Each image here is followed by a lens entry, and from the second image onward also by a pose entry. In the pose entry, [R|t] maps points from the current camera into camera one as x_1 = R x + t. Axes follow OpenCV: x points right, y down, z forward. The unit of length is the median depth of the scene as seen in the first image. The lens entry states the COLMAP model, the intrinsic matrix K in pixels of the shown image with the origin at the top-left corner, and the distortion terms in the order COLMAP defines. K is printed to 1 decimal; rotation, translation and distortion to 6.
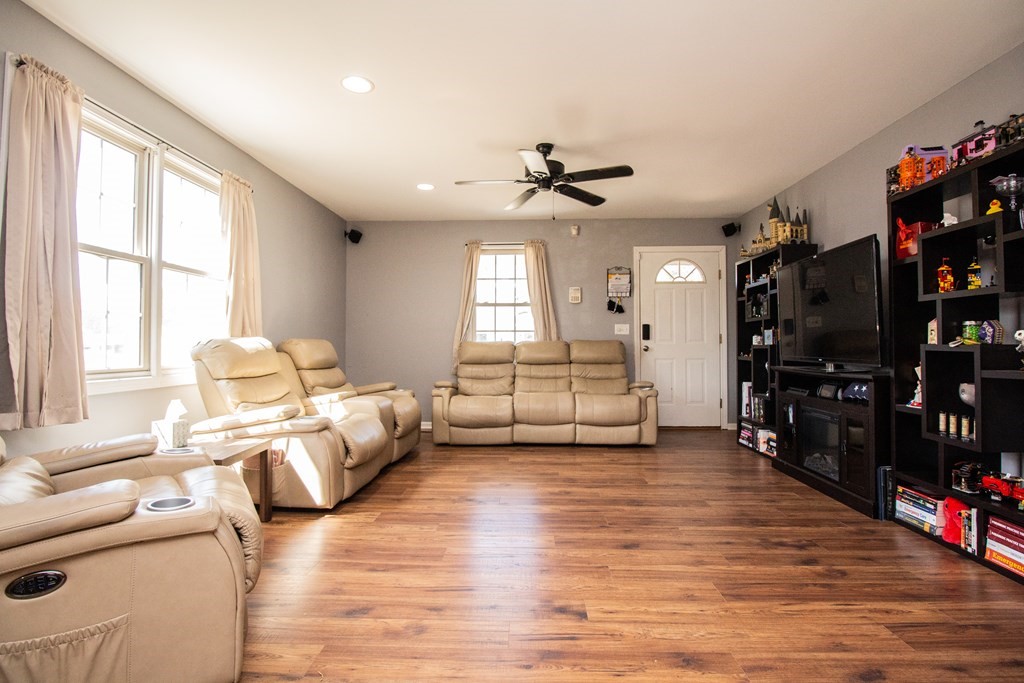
lens RADIAL K [[483.0, 0, 513.1], [0, 483.0, 337.0], [0, 0, 1]] dist [-0.013626, -0.012228]
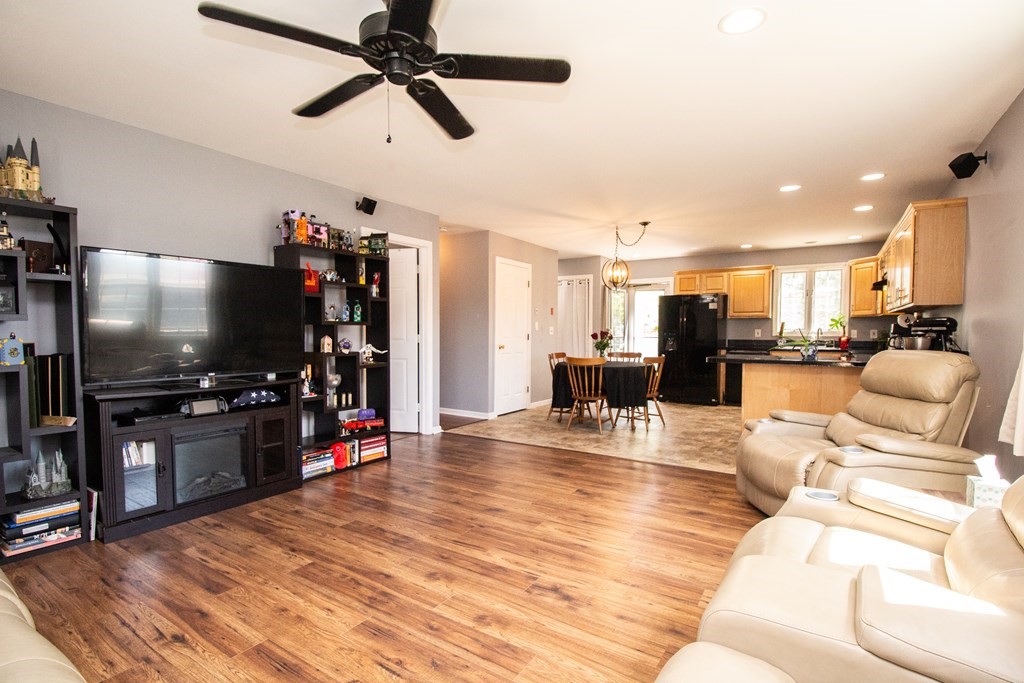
lens RADIAL K [[482.8, 0, 513.0], [0, 482.8, 344.3], [0, 0, 1]] dist [0.000280, -0.011946]
pose [[-0.856270, -0.015664, 0.516291, -0.390952], [-0.011073, 0.999867, 0.011971, -0.031811], [-0.516410, 0.004533, -0.856330, 1.712055]]
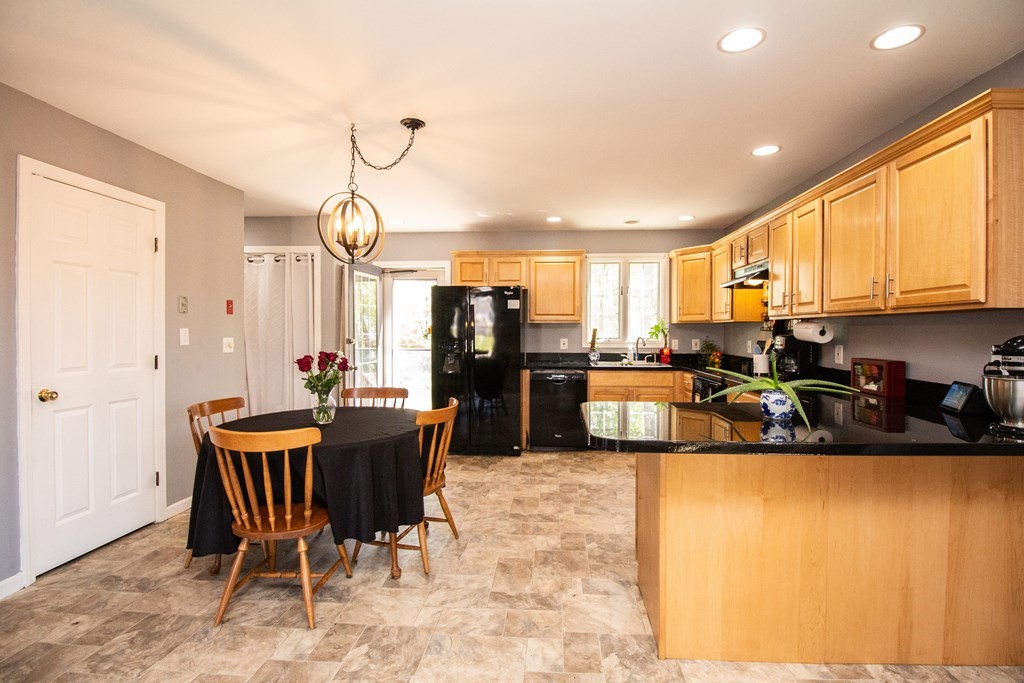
lens RADIAL K [[482.3, 0, 524.0], [0, 482.3, 338.2], [0, 0, 1]] dist [0.001621, -0.013022]
pose [[-0.999603, -0.001010, 0.028167, -0.057092], [-0.001122, 0.999992, -0.003934, -0.093226], [-0.028162, -0.003964, -0.999596, 0.638460]]
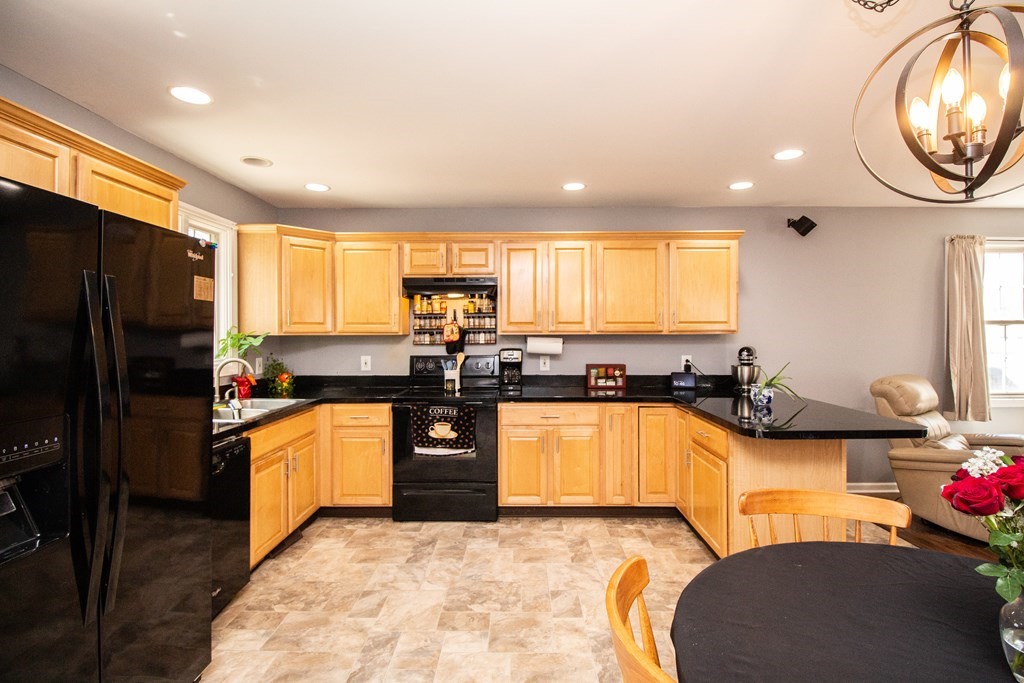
lens RADIAL K [[481.7, 0, 513.4], [0, 481.7, 336.3], [0, 0, 1]] dist [0.001639, -0.015571]
pose [[0.027509, 0.007908, -0.999590, 0.657805], [0.021252, 0.999738, 0.008494, -0.154195], [0.999396, -0.021477, 0.027333, -0.666790]]
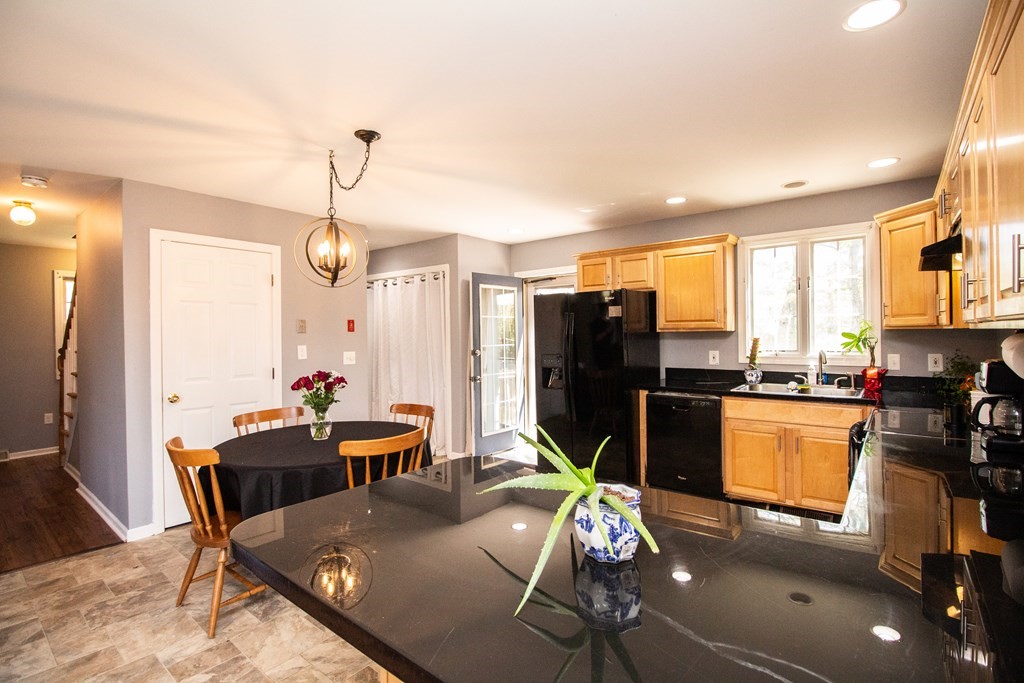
lens RADIAL K [[473.4, 0, 508.7], [0, 473.4, 334.4], [0, 0, 1]] dist [0.000860, -0.012147]
pose [[-0.796564, 0.010824, 0.604458, -0.559484], [0.002973, 0.999898, -0.013988, -0.133082], [-0.604547, -0.009346, -0.796514, 0.237694]]
